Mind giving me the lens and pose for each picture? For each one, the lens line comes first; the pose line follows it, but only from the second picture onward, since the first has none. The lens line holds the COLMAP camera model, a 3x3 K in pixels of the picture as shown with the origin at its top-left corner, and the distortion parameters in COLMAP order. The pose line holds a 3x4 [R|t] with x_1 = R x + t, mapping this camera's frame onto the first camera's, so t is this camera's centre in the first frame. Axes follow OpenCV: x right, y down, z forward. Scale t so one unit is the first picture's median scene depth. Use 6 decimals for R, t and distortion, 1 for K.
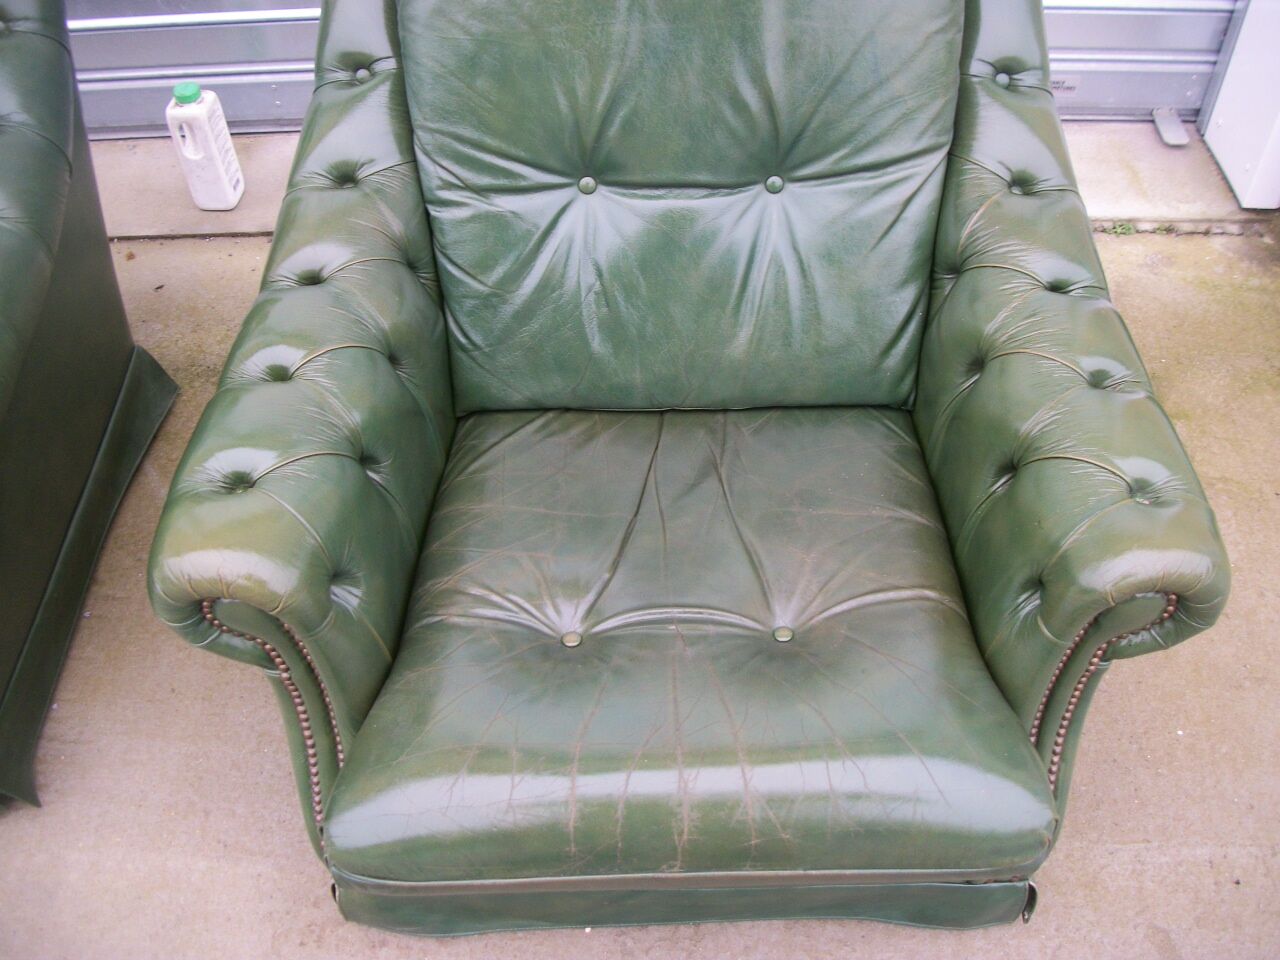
lens RADIAL K [[1230.3, 0, 661.6], [0, 1230.3, 477.0], [0, 0, 1]] dist [-0.143225, 0.076708]
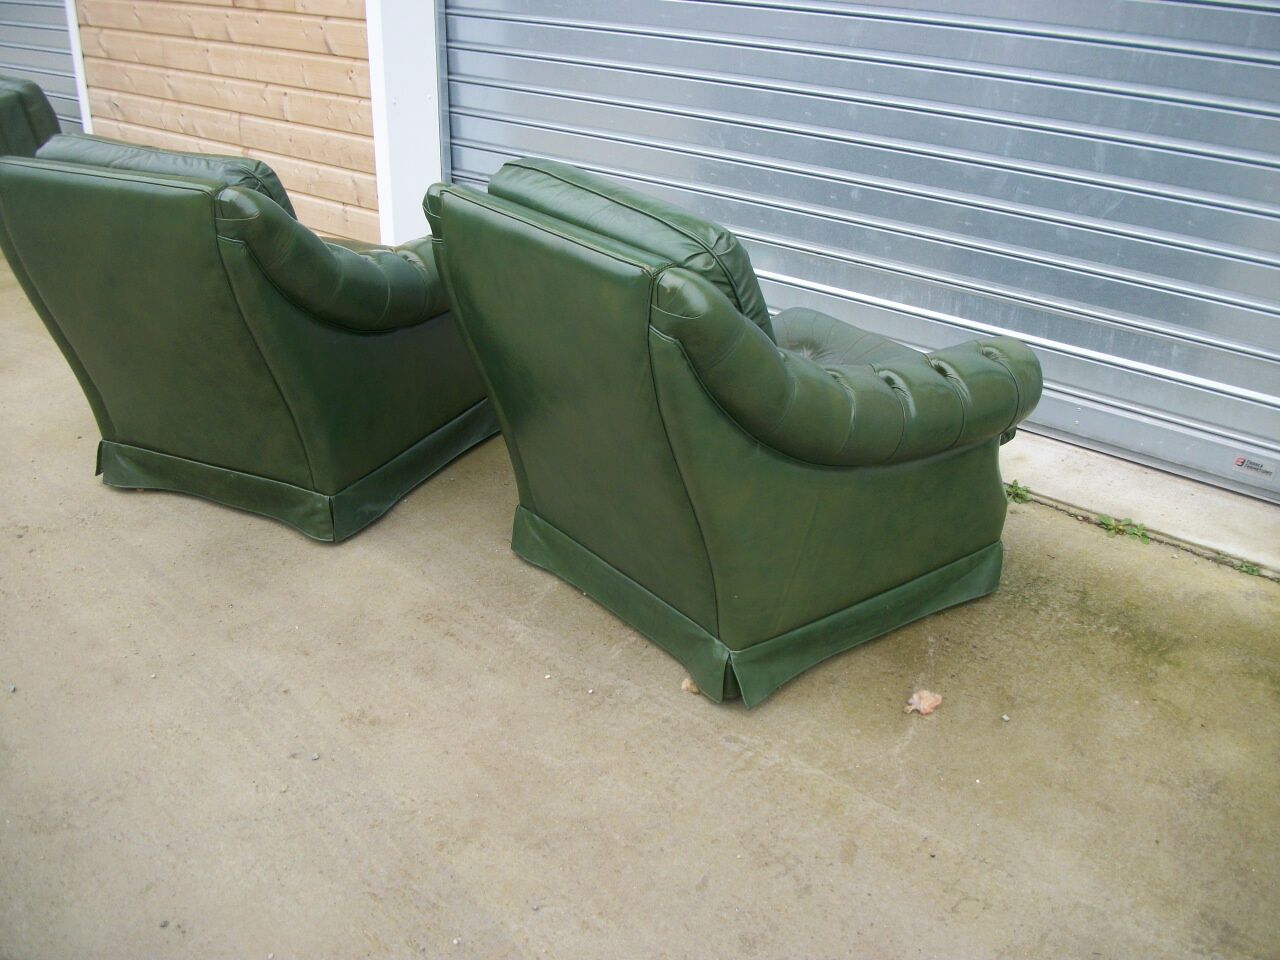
lens RADIAL K [[1230.3, 0, 661.6], [0, 1230.3, 477.0], [0, 0, 1]] dist [-0.143225, 0.076708]
pose [[0.782571, 0.300464, -0.545257, 0.878575], [-0.491003, 0.836336, -0.243842, 0.478994], [0.382752, 0.458546, 0.802020, -0.375160]]
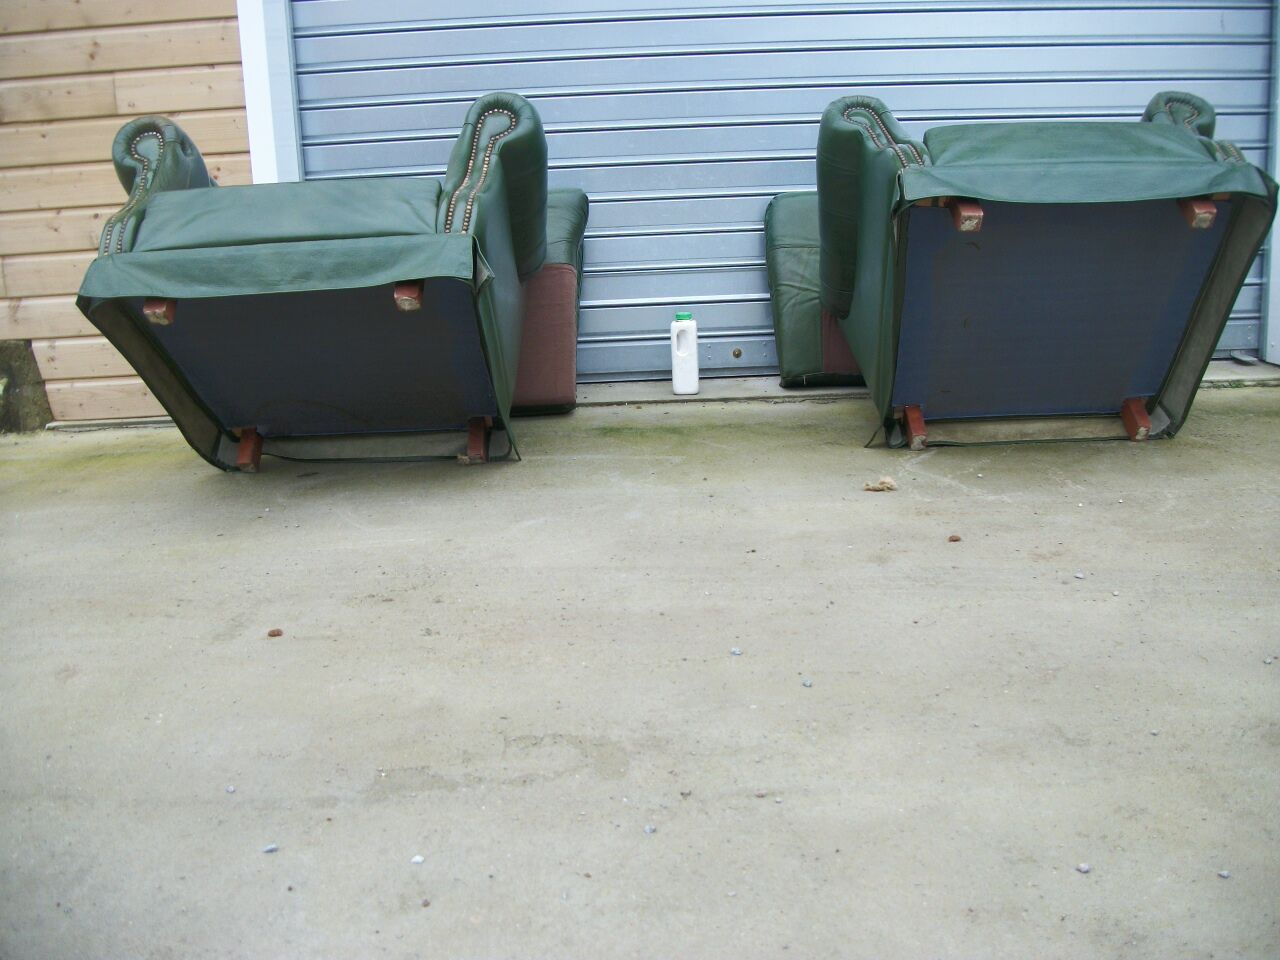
lens RADIAL K [[1230.3, 0, 661.6], [0, 1230.3, 477.0], [0, 0, 1]] dist [-0.143225, 0.076708]
pose [[0.999524, -0.030475, 0.004792, -0.670998], [0.027374, 0.804516, -0.593299, 1.361527], [0.014226, 0.593148, 0.804968, -0.420227]]
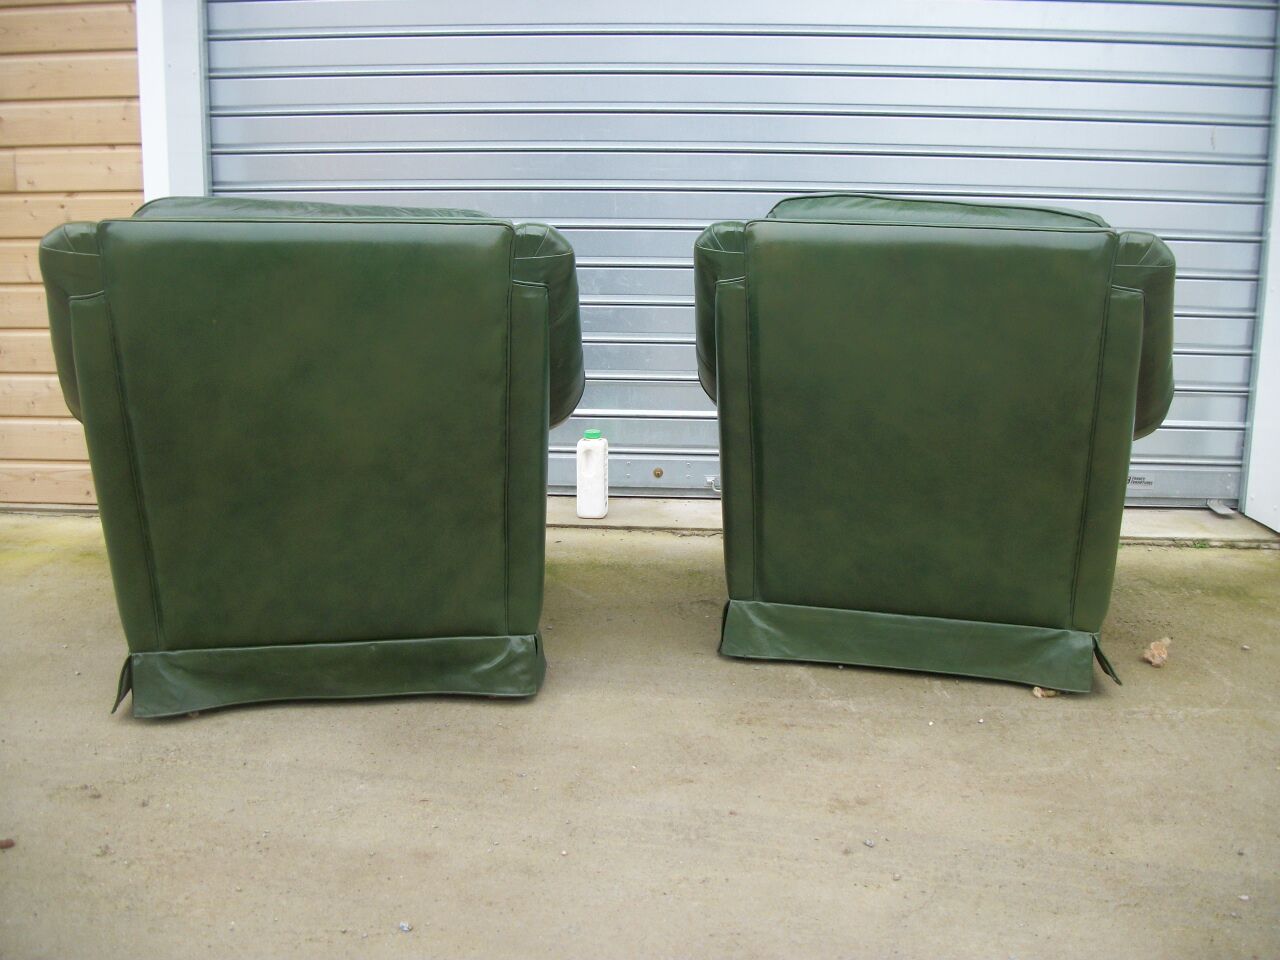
lens RADIAL K [[1230.3, 0, 661.6], [0, 1230.3, 477.0], [0, 0, 1]] dist [-0.143225, 0.076708]
pose [[0.997897, 0.032820, -0.055899, -0.321742], [-0.060323, 0.785824, -0.615501, 1.088264], [0.023726, 0.617578, 0.786152, -0.374652]]
